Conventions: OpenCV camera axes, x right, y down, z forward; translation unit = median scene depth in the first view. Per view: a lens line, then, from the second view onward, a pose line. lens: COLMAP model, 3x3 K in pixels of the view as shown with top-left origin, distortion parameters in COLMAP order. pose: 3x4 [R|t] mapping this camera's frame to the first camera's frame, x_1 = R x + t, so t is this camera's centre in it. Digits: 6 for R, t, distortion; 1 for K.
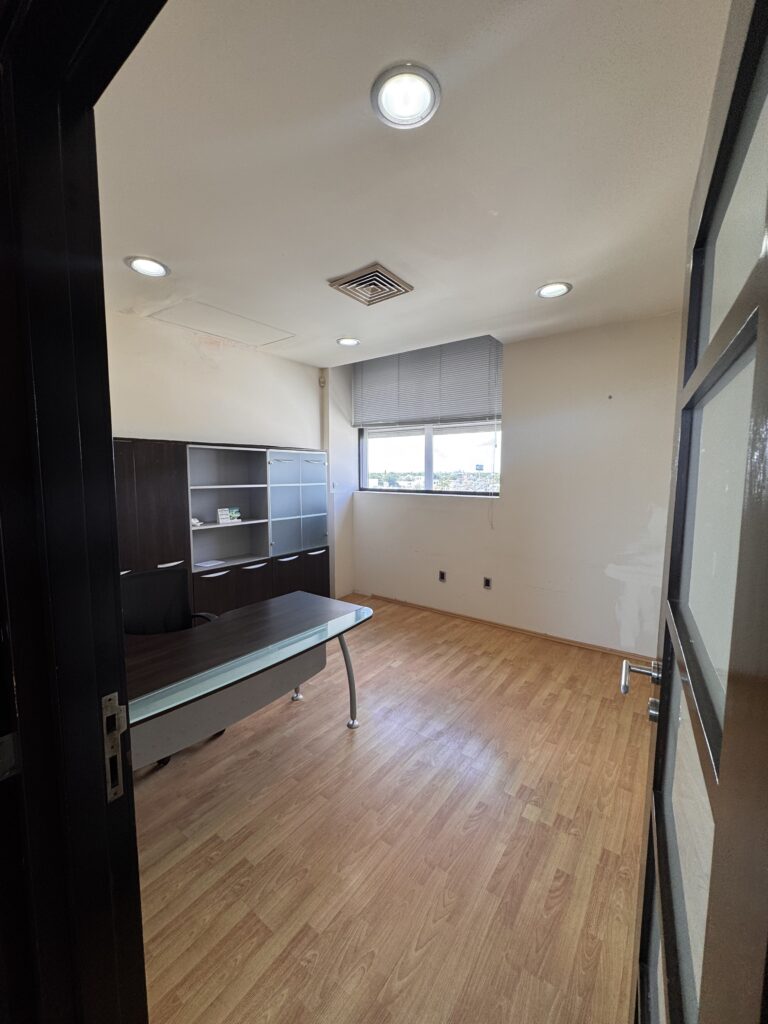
lens RADIAL K [[408.6, 0, 384.8], [0, 408.6, 511.0], [0, 0, 1]] dist [-0.000890, 0.000952]
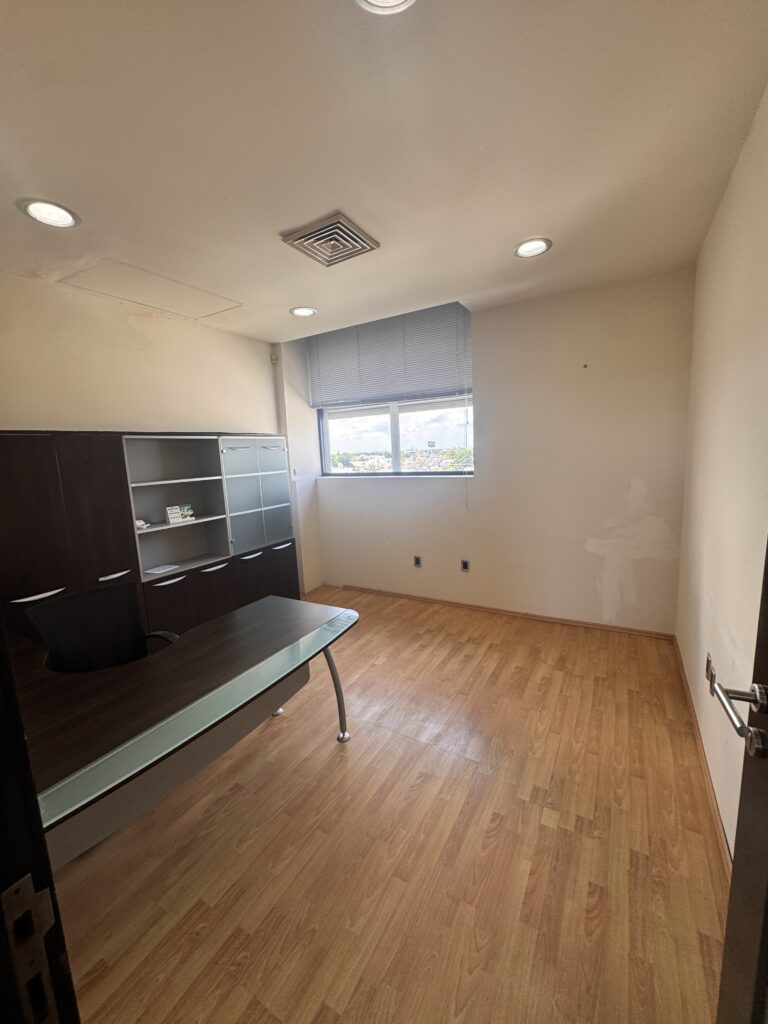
lens RADIAL K [[408.6, 0, 384.8], [0, 408.6, 511.0], [0, 0, 1]] dist [-0.000890, 0.000952]
pose [[0.992429, -0.063314, 0.105240, -0.044160], [0.058170, 0.996990, 0.051251, -0.018581], [-0.108168, -0.044741, 0.993125, 0.095524]]
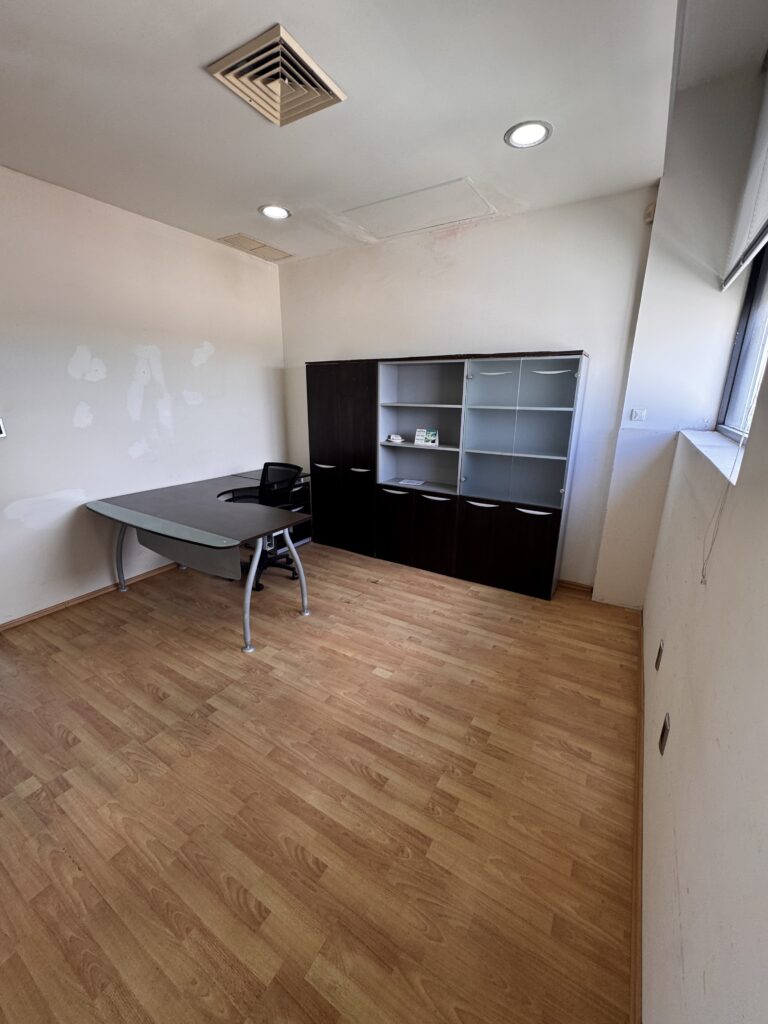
lens RADIAL K [[408.8, 0, 381.9], [0, 408.8, 508.6], [0, 0, 1]] dist [-0.000119, -0.000053]
pose [[0.091153, 0.271114, -0.958222, 0.712543], [-0.099717, 0.959876, 0.262096, -0.086556], [0.990832, 0.071661, 0.114530, 1.038445]]
